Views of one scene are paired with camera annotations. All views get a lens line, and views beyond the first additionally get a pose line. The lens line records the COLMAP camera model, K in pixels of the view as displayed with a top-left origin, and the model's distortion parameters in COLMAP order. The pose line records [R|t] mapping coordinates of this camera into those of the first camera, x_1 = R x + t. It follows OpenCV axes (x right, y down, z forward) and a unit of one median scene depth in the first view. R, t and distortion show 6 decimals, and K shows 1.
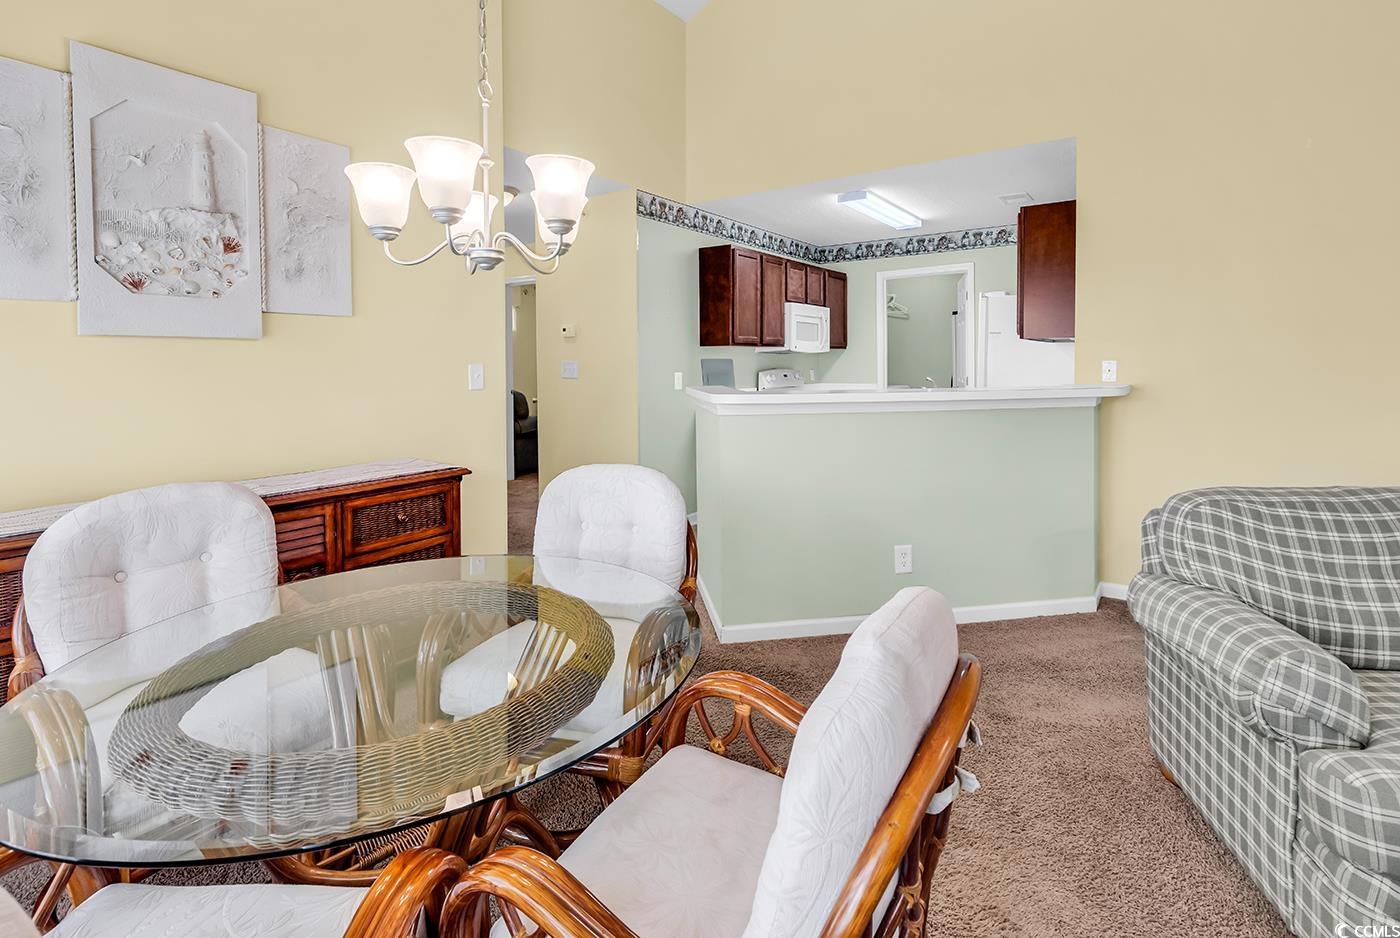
lens RADIAL K [[654.8, 0, 751.4], [0, 654.8, 374.2], [0, 0, 1]] dist [0.004202, -0.000588]
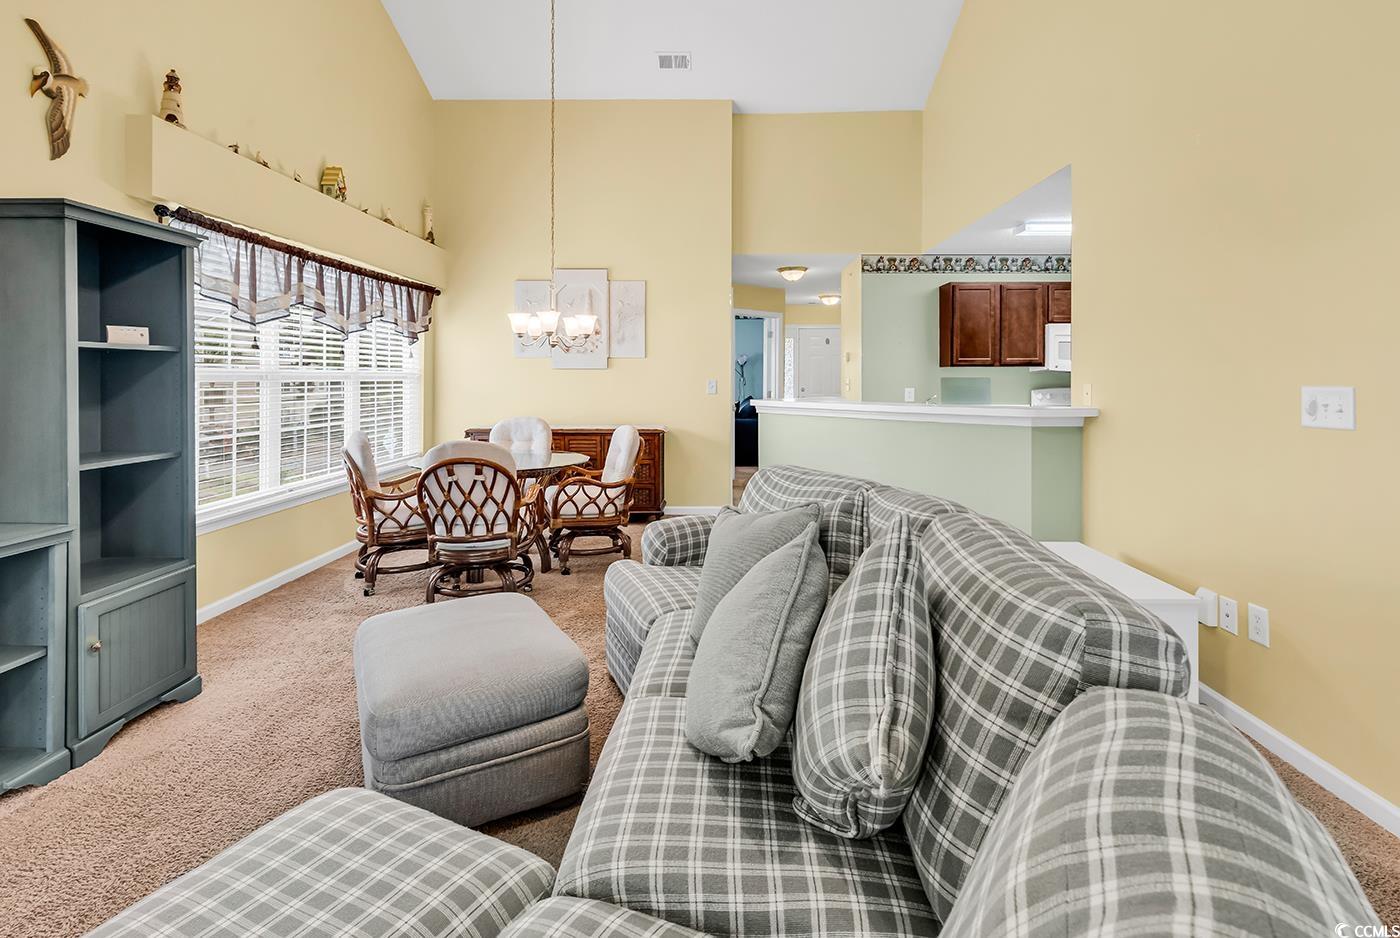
lens RADIAL K [[654.8, 0, 751.4], [0, 654.8, 374.2], [0, 0, 1]] dist [0.004202, -0.000588]
pose [[0.570533, 0.002892, -0.821269, 0.798972], [-0.021601, 0.999701, -0.011486, -0.009004], [0.820990, 0.024294, 0.570425, 0.026663]]
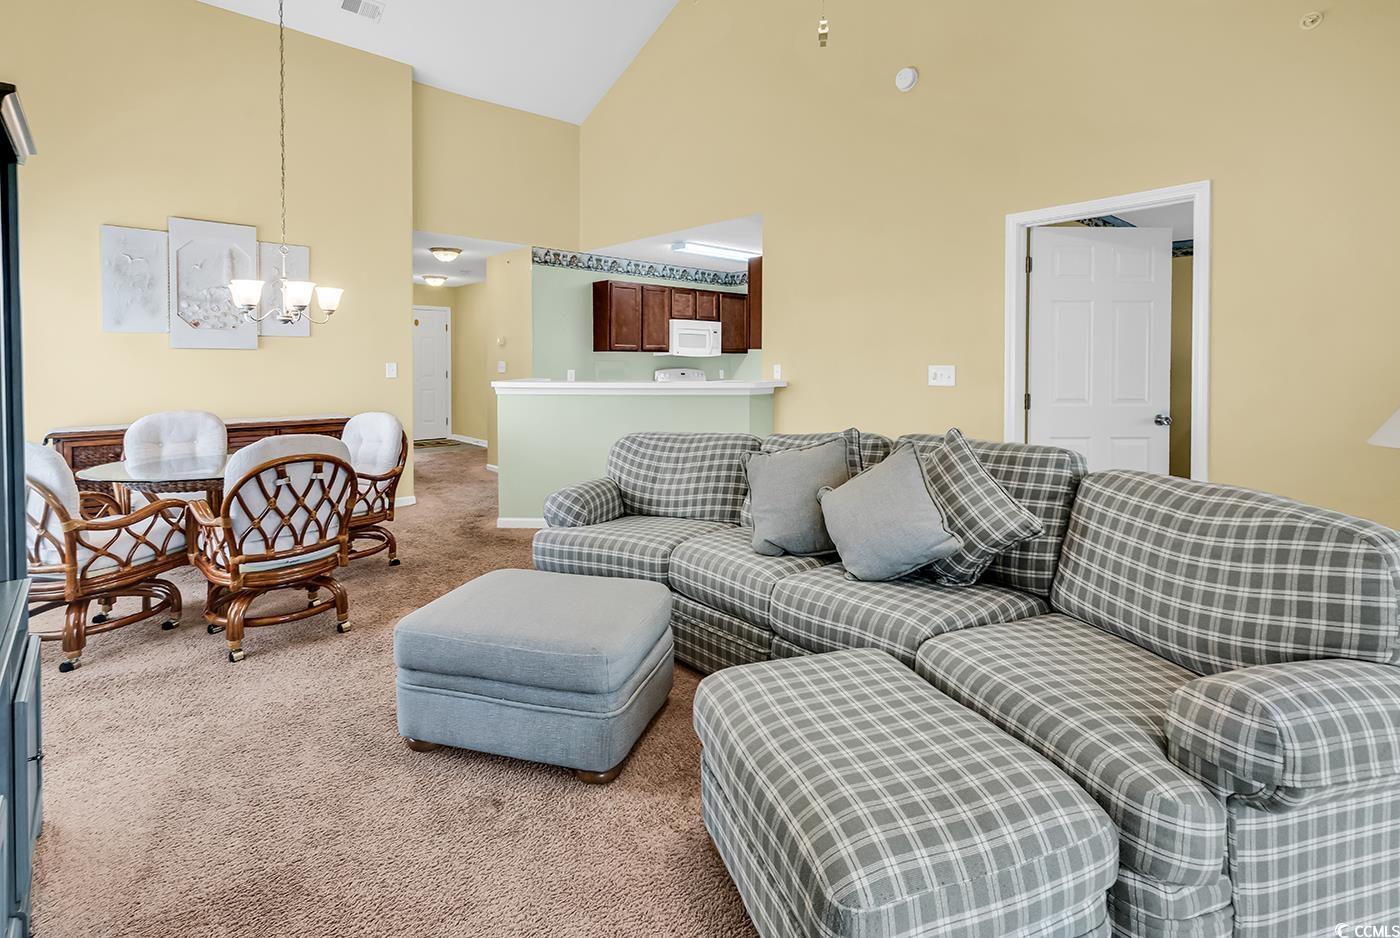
lens RADIAL K [[630.1, 0, 730.5], [0, 630.1, 373.3], [0, 0, 1]] dist [-0.001600, -0.000309]
pose [[0.979788, 0.012227, -0.199666, 0.538680], [-0.012679, 0.999919, -0.000984, 0.001519], [0.199638, 0.003495, 0.979863, -0.303106]]
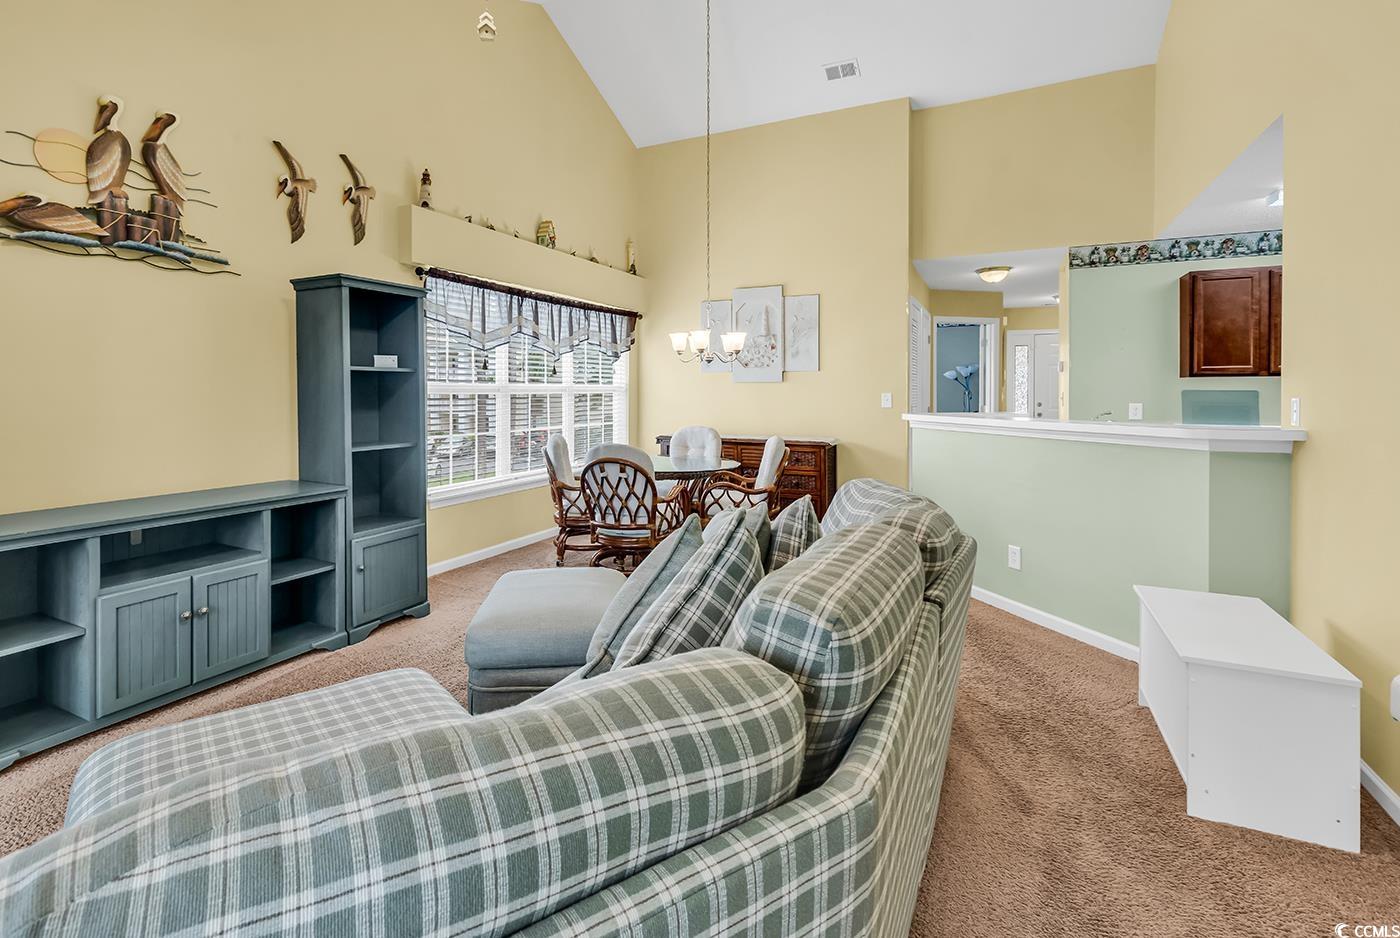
lens RADIAL K [[679.1, 0, 703.0], [0, 679.1, 394.4], [0, 0, 1]] dist [0.003091, -0.000293]
pose [[0.143392, 0.011827, -0.989595, 0.919186], [-0.022057, 0.999718, 0.008752, -0.011795], [0.989420, 0.020573, 0.143613, 0.166332]]
